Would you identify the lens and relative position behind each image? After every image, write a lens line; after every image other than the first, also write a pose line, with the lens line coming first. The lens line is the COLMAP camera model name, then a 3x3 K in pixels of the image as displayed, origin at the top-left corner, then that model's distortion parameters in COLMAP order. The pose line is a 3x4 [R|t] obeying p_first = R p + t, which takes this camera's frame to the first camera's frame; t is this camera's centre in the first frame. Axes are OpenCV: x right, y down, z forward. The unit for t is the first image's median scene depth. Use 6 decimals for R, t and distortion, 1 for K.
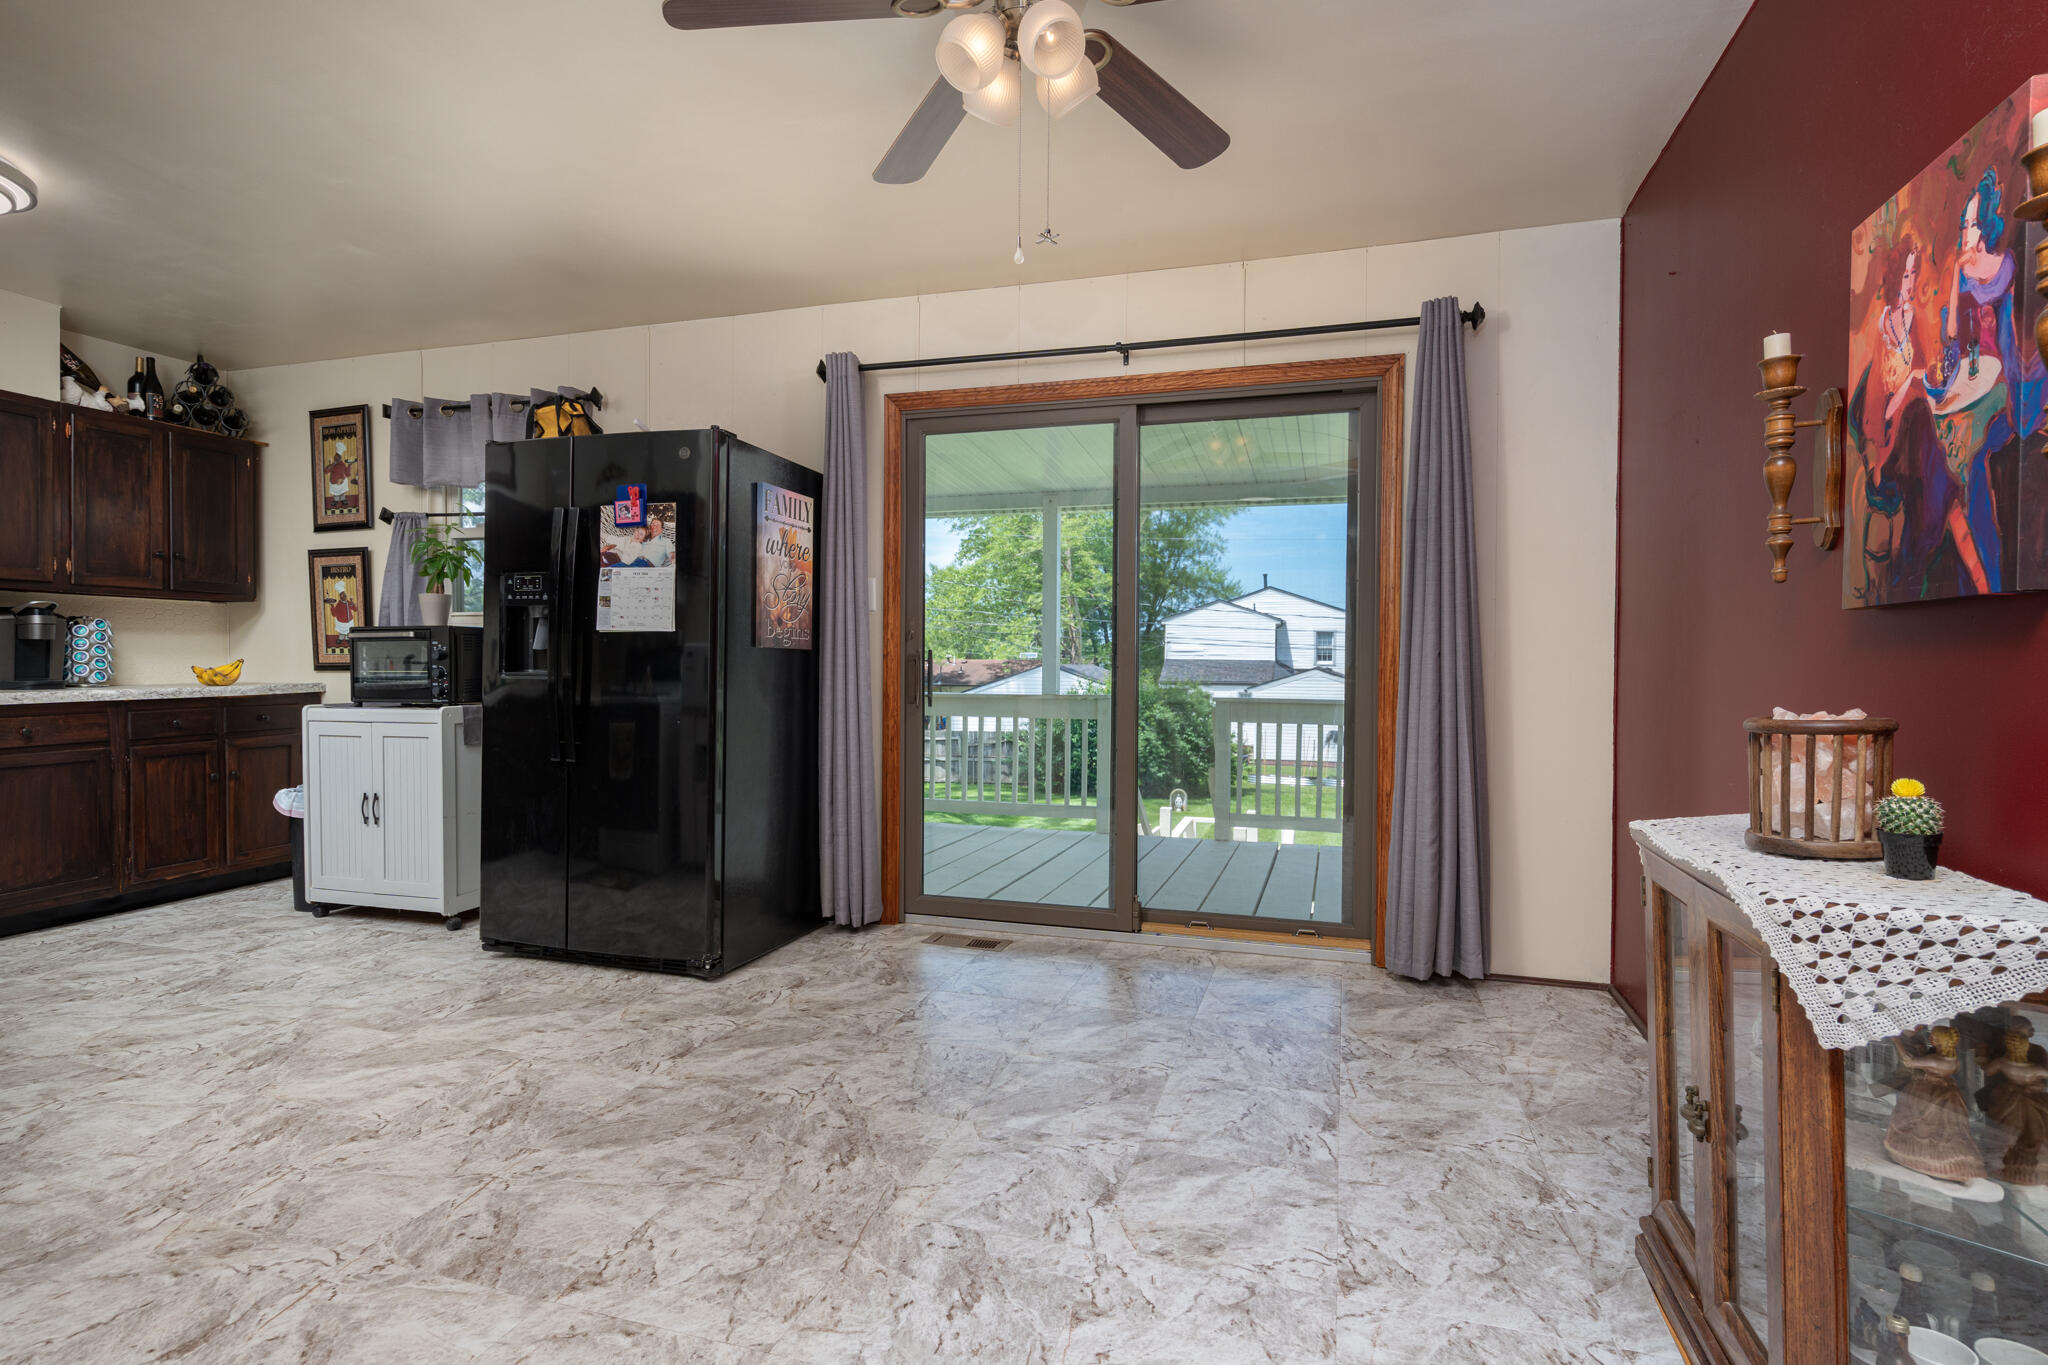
lens RADIAL K [[1016.7, 0, 1024.0], [0, 1016.7, 682.5], [0, 0, 1]] dist [0.002754, -0.000477]
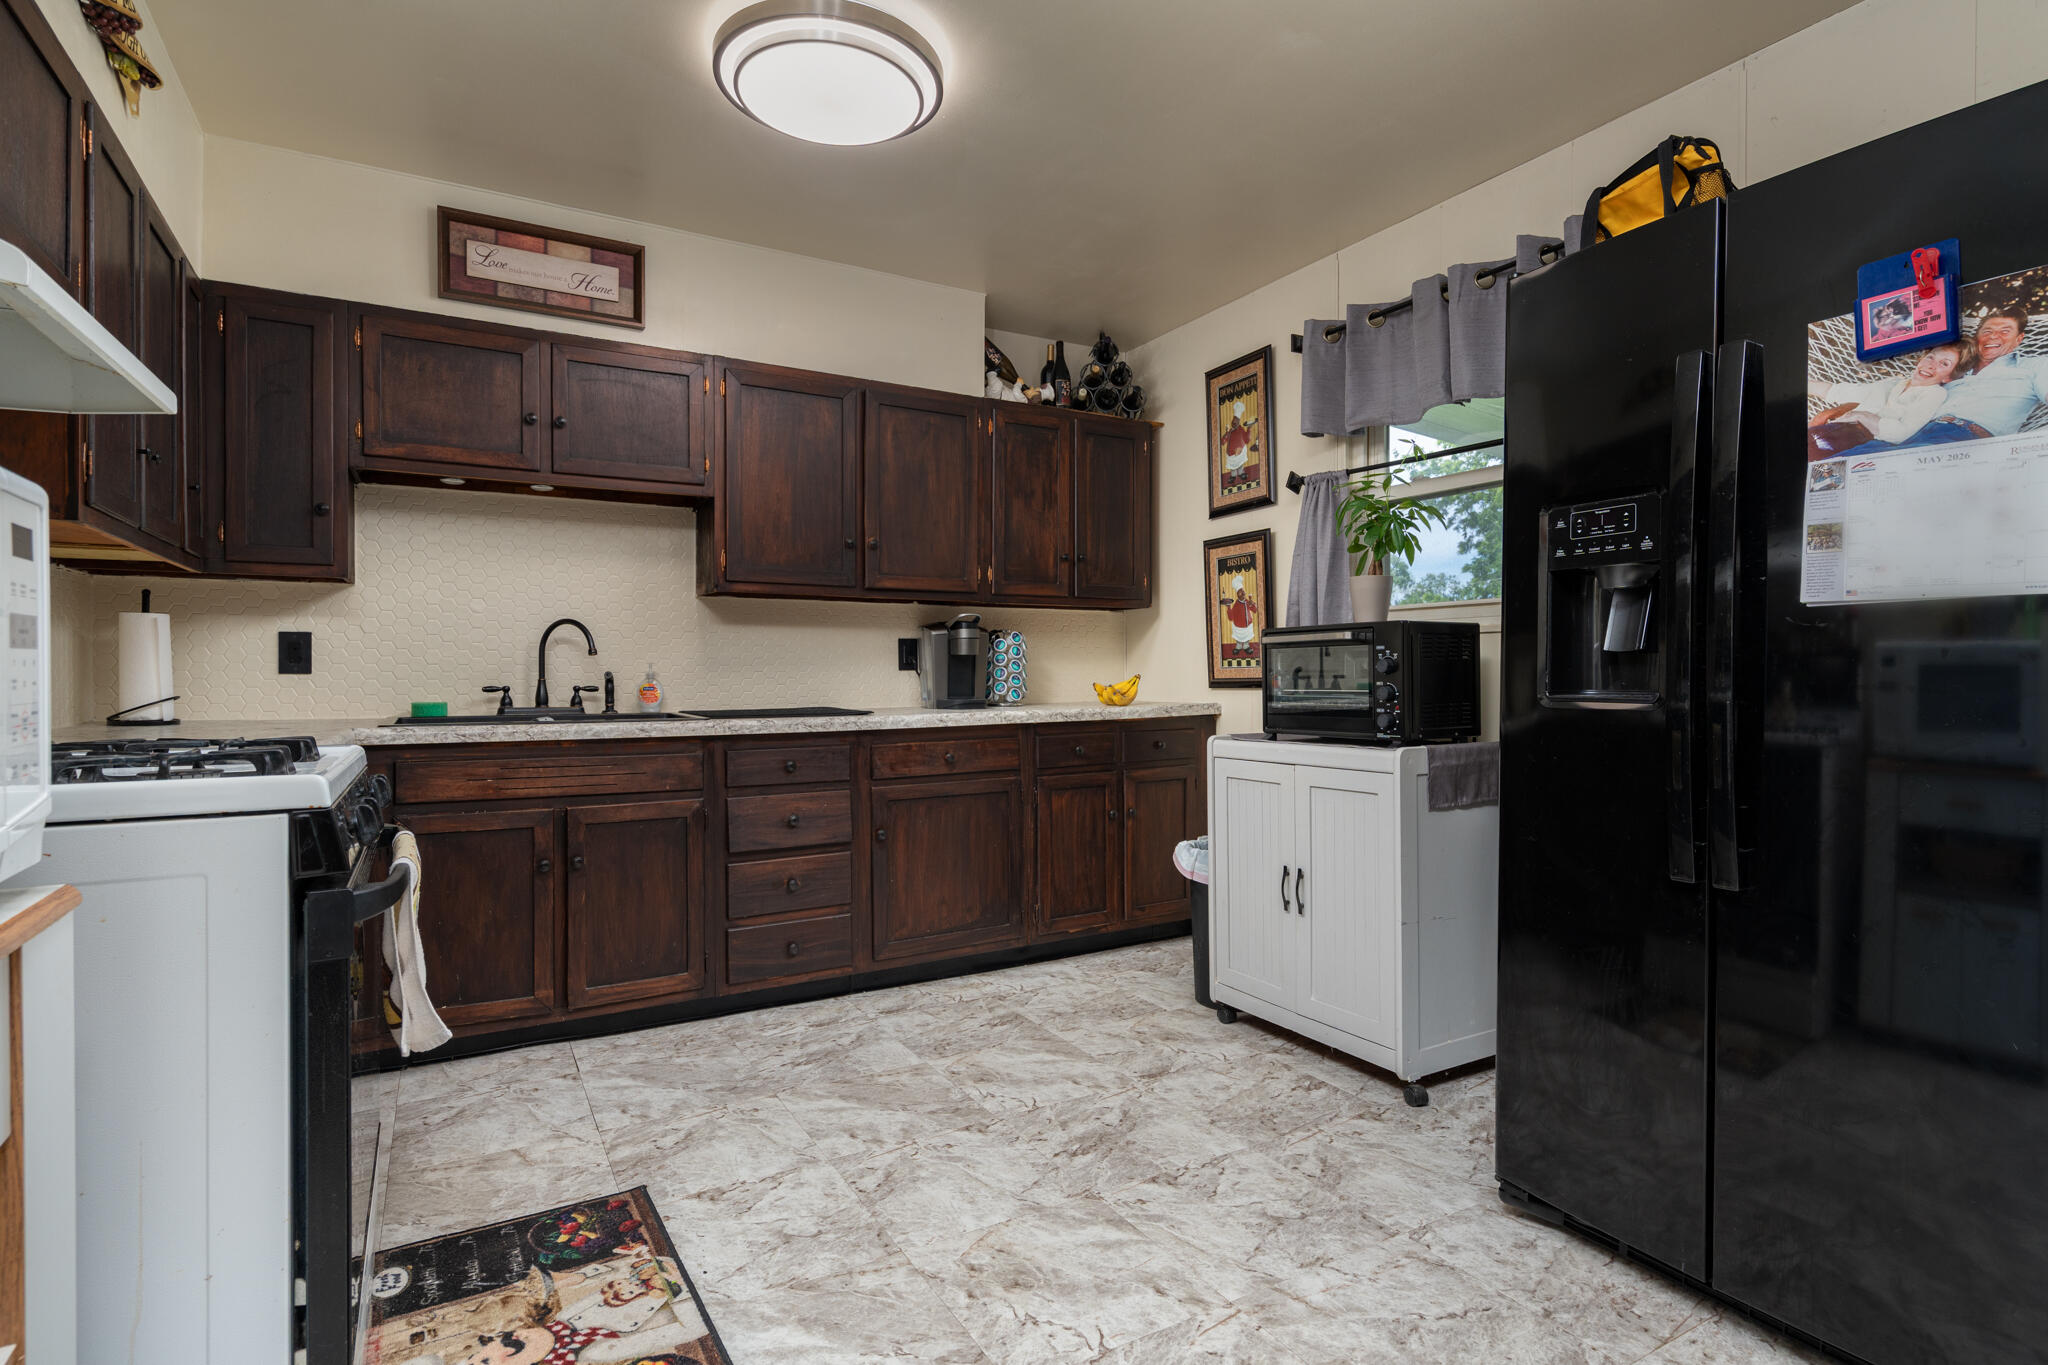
lens RADIAL K [[1016.7, 0, 1024.0], [0, 1016.7, 682.5], [0, 0, 1]] dist [0.002754, -0.000477]
pose [[0.729781, -0.002739, -0.683675, -0.282401], [-0.005424, 0.999937, -0.009796, -0.008223], [0.683659, 0.010857, 0.729721, 0.345027]]
